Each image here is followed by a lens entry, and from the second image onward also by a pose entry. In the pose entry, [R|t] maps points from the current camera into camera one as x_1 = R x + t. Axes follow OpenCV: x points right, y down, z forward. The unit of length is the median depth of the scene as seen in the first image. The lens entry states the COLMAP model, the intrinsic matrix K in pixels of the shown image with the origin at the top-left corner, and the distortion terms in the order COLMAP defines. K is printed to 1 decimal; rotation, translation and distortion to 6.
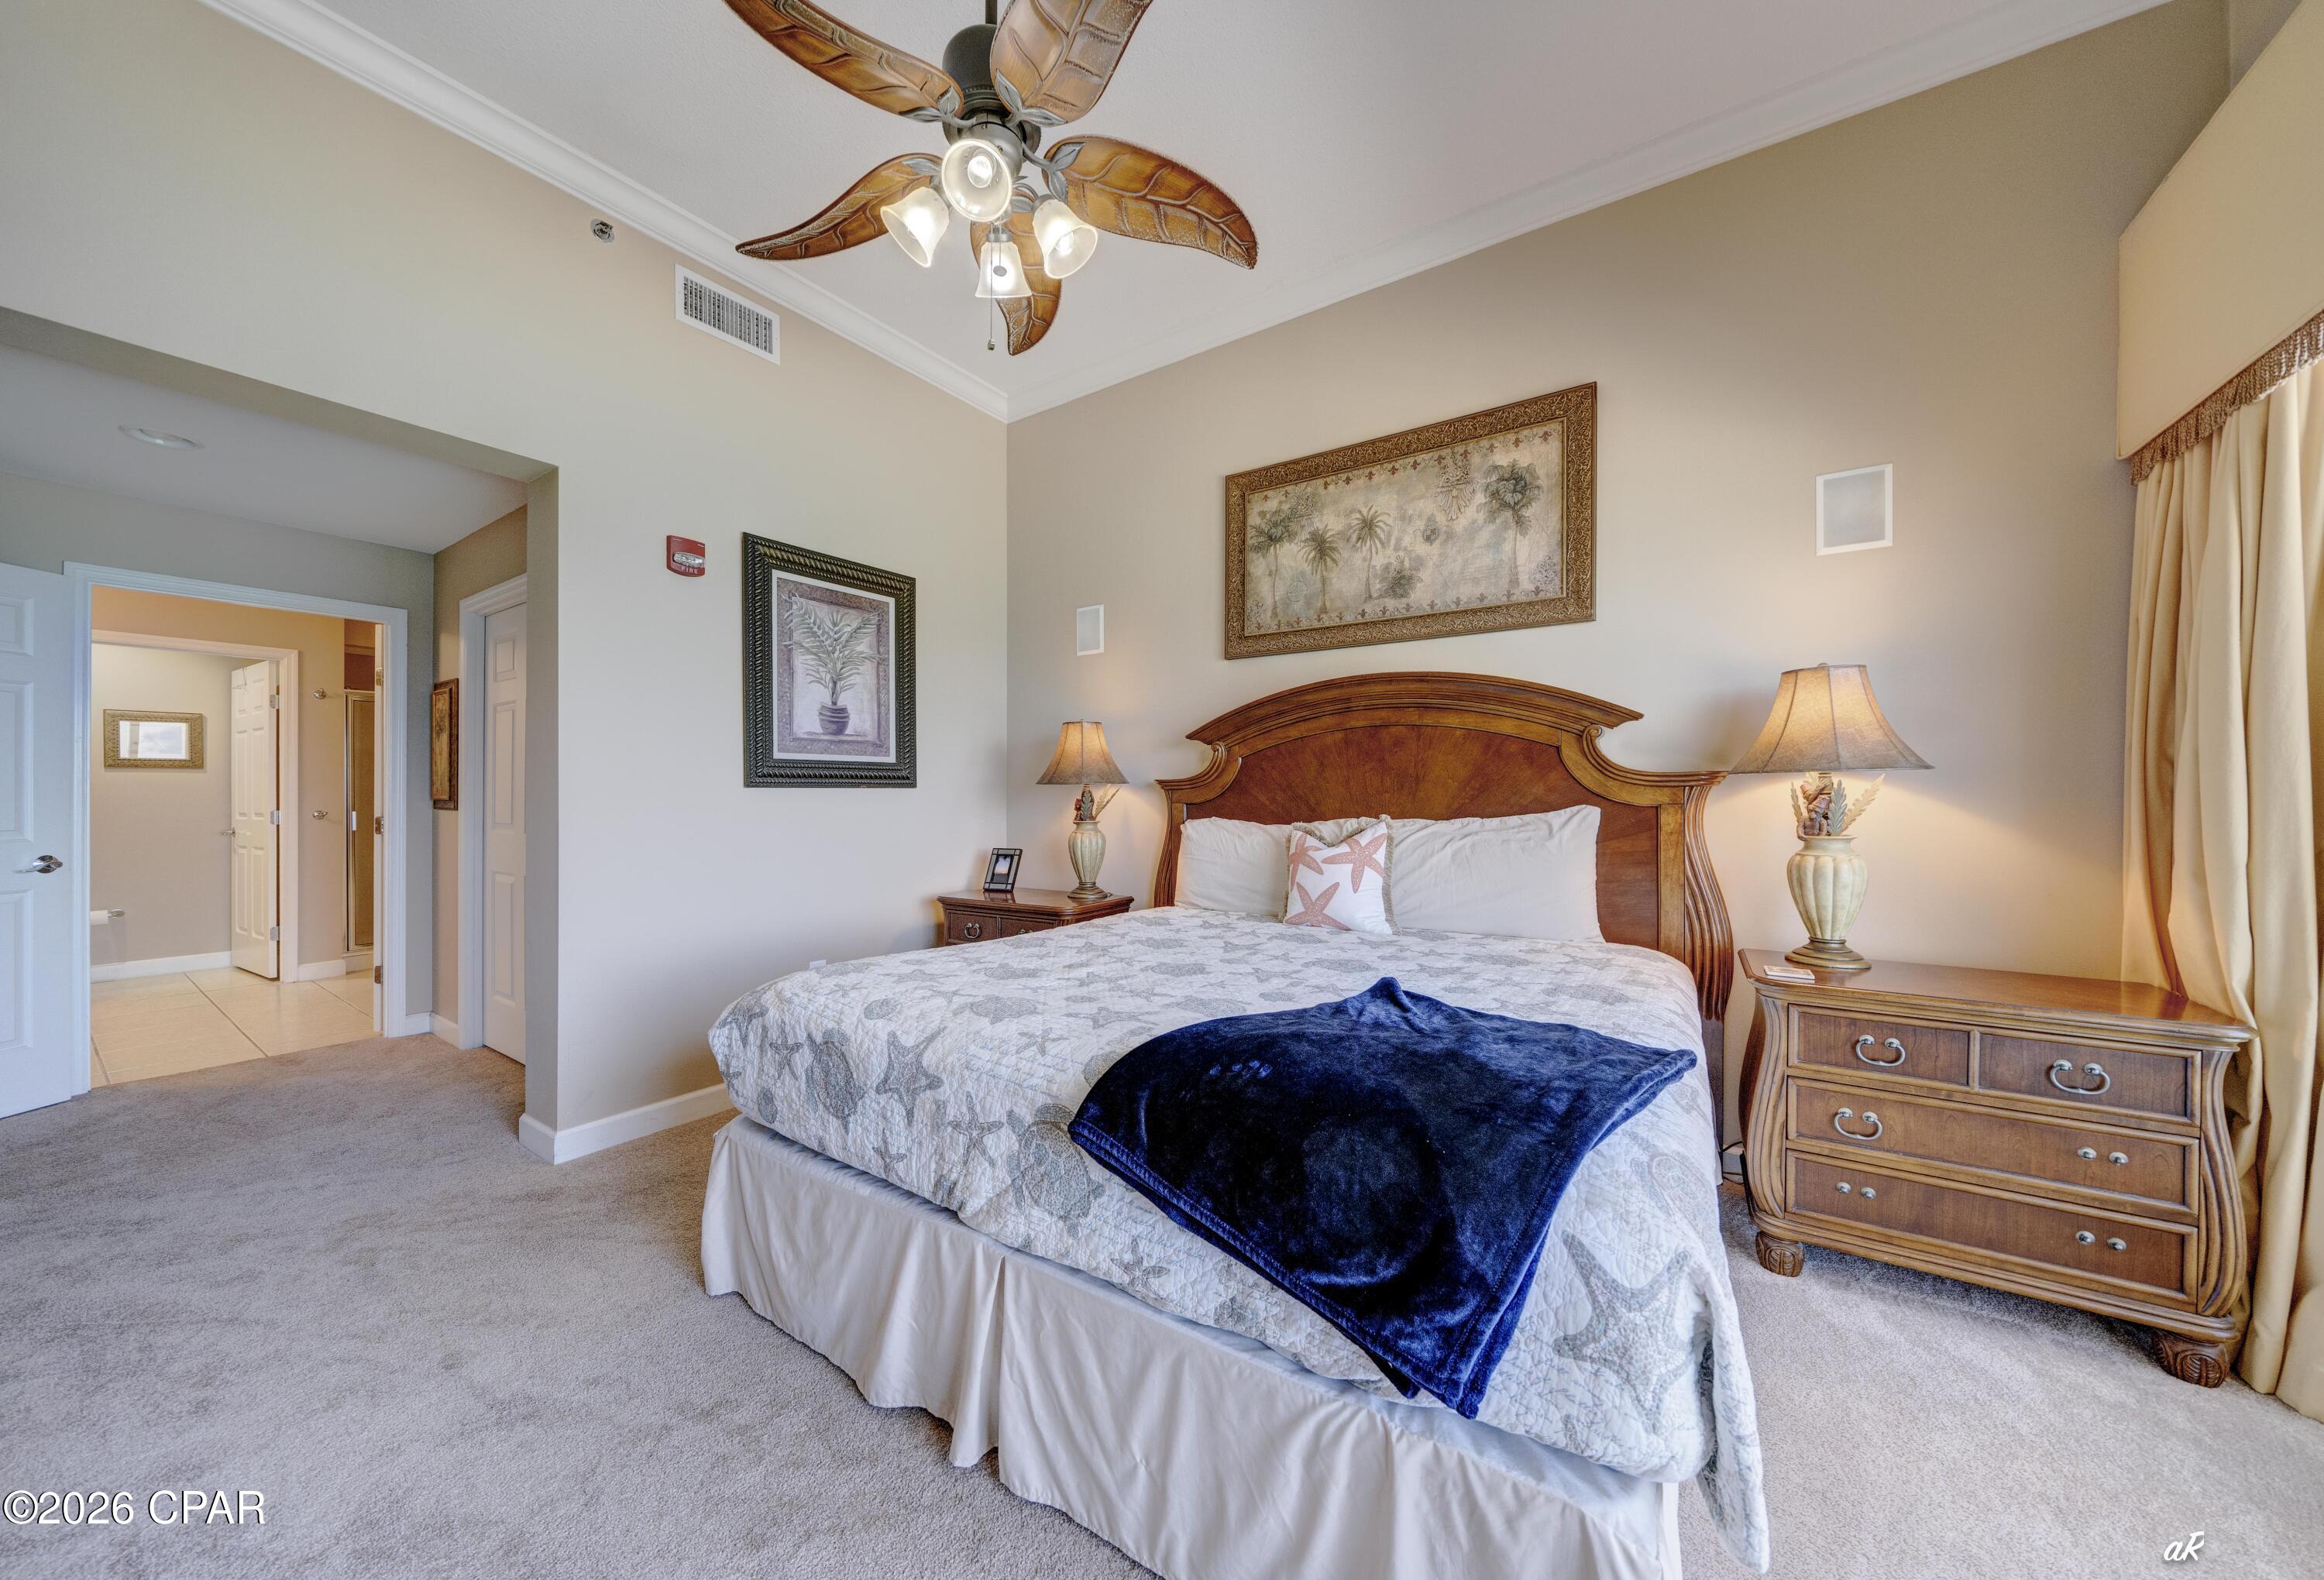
lens RADIAL K [[788.2, 0, 1153.1], [0, 788.2, 795.9], [0, 0, 1]] dist [-0.016510, -0.000115]
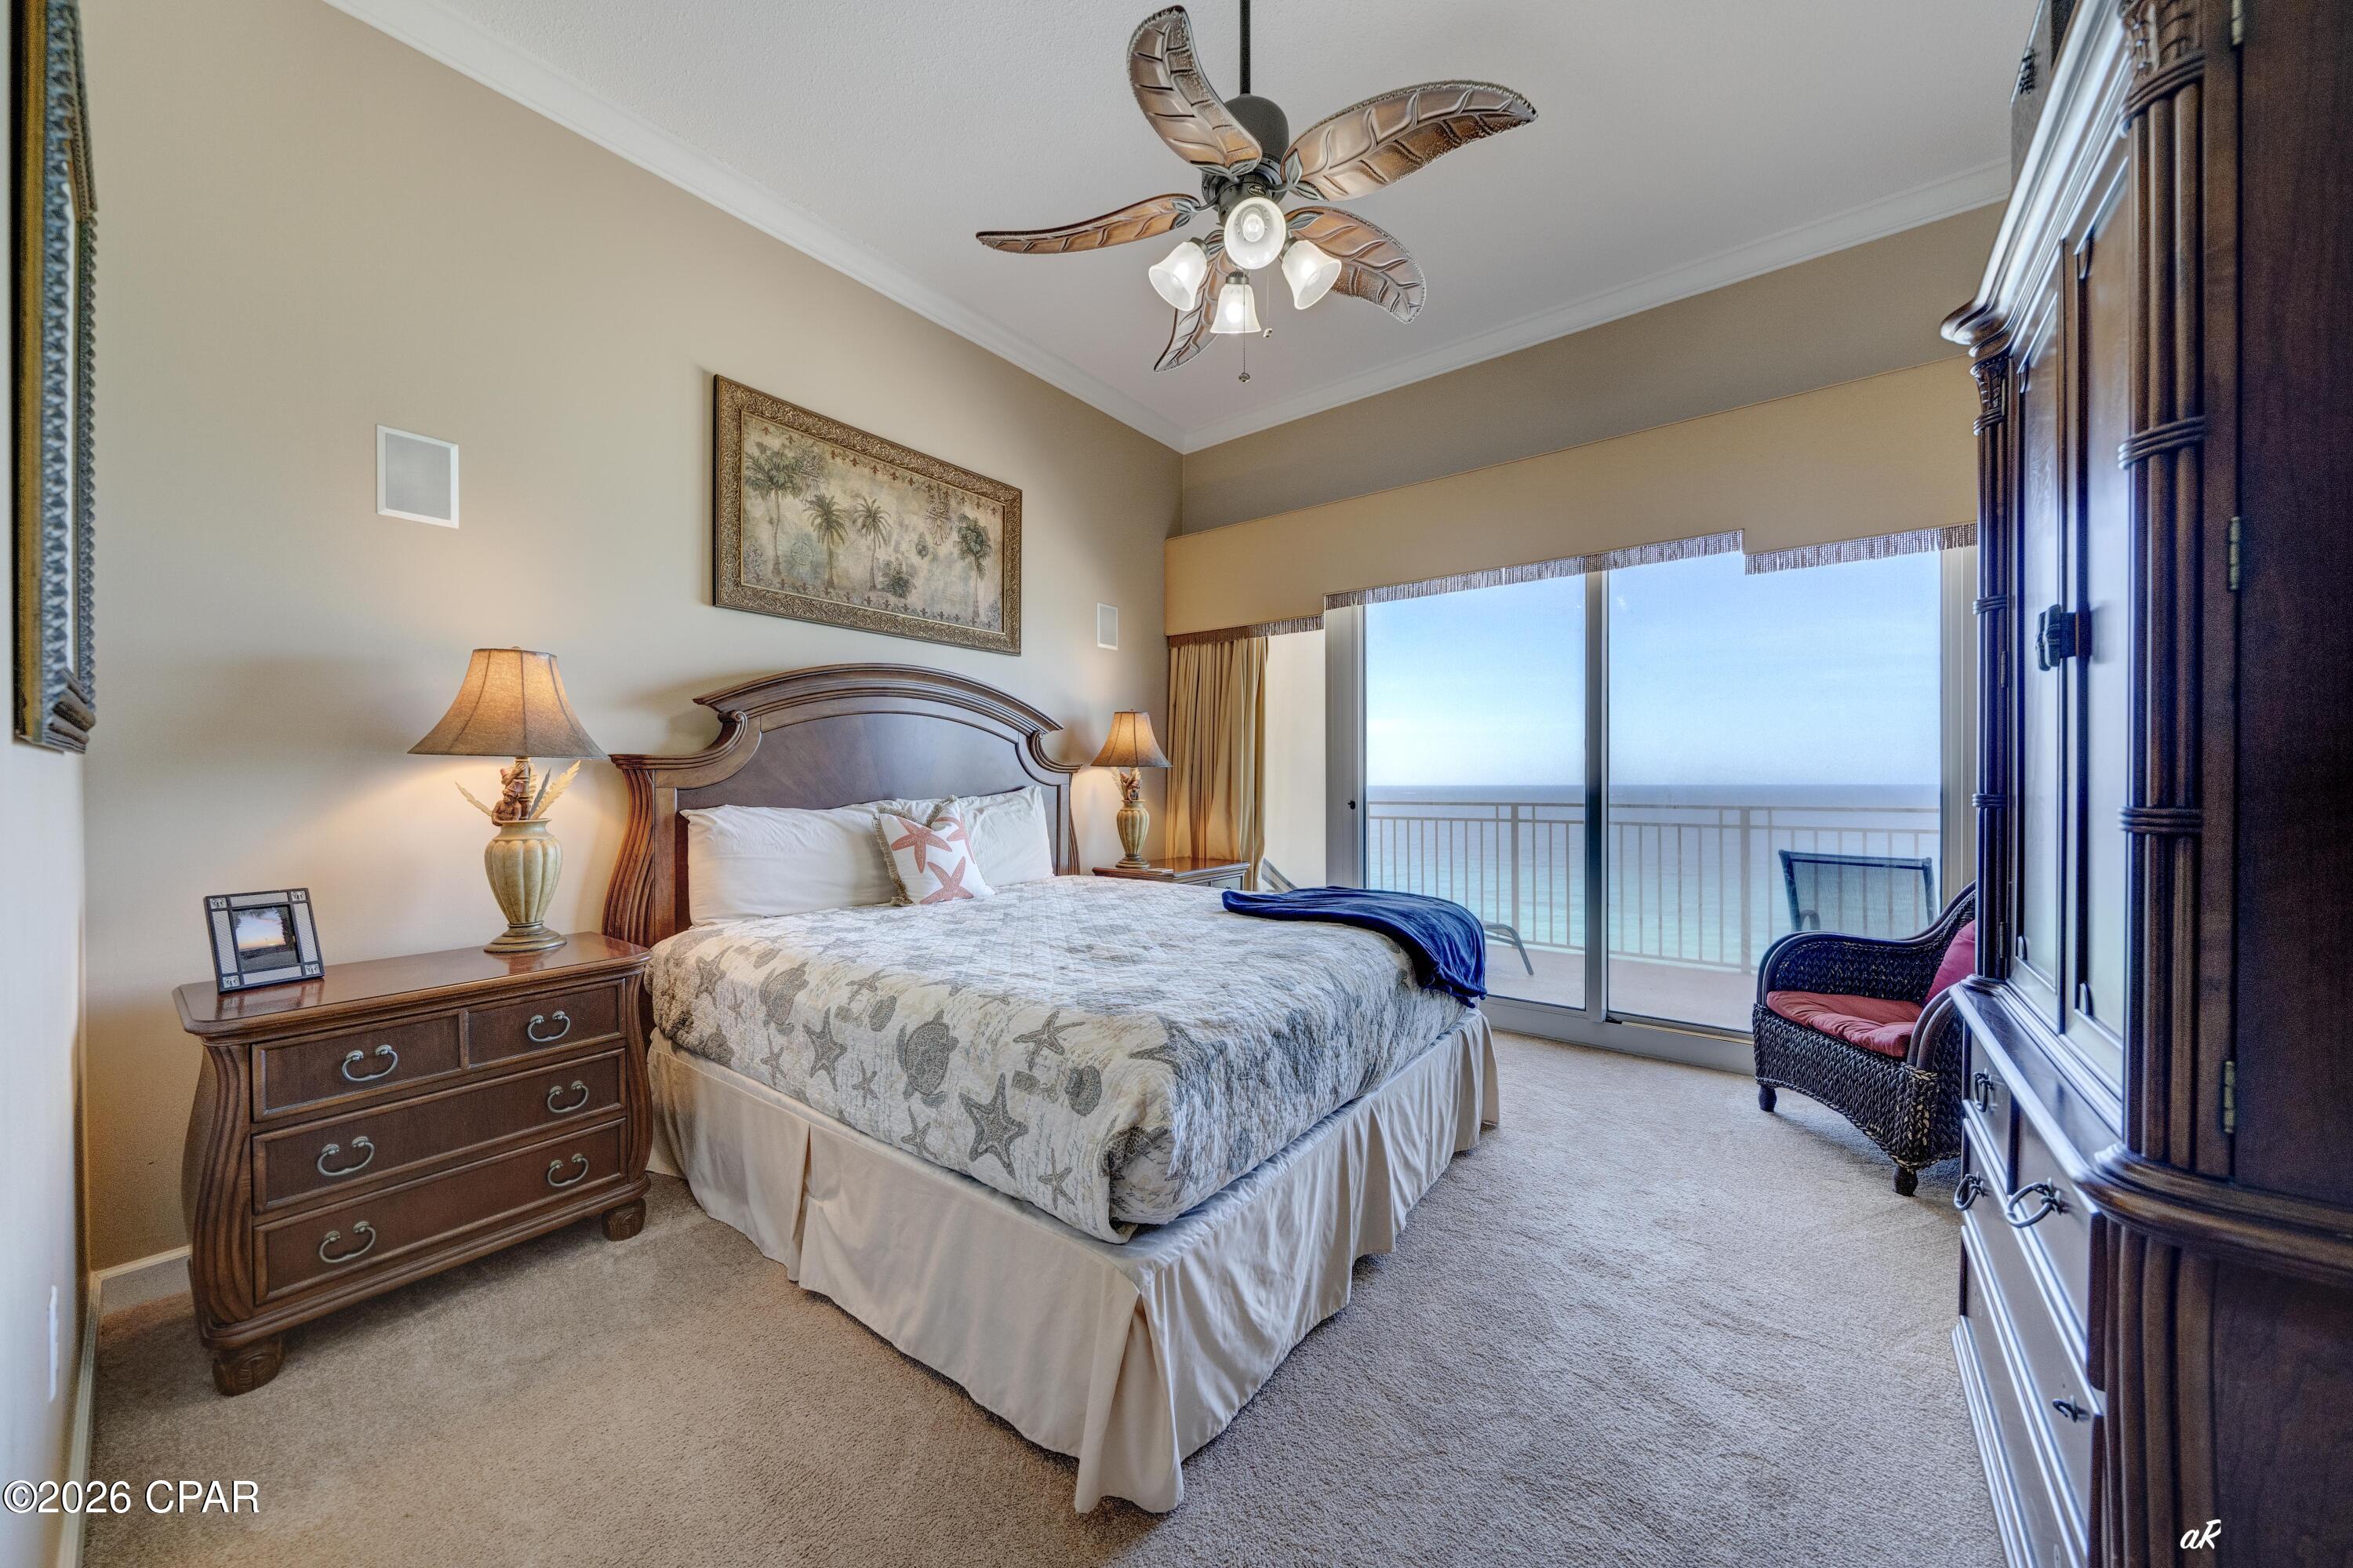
lens RADIAL K [[822.2, 0, 1188.9], [0, 822.2, 781.3], [0, 0, 1]] dist [-0.001219, 0.000055]
pose [[0.028477, 0.000500, 0.999594, -0.777763], [0.001007, 0.999999, -0.000529, 0.004781], [-0.999594, 0.001022, 0.028476, 0.540400]]
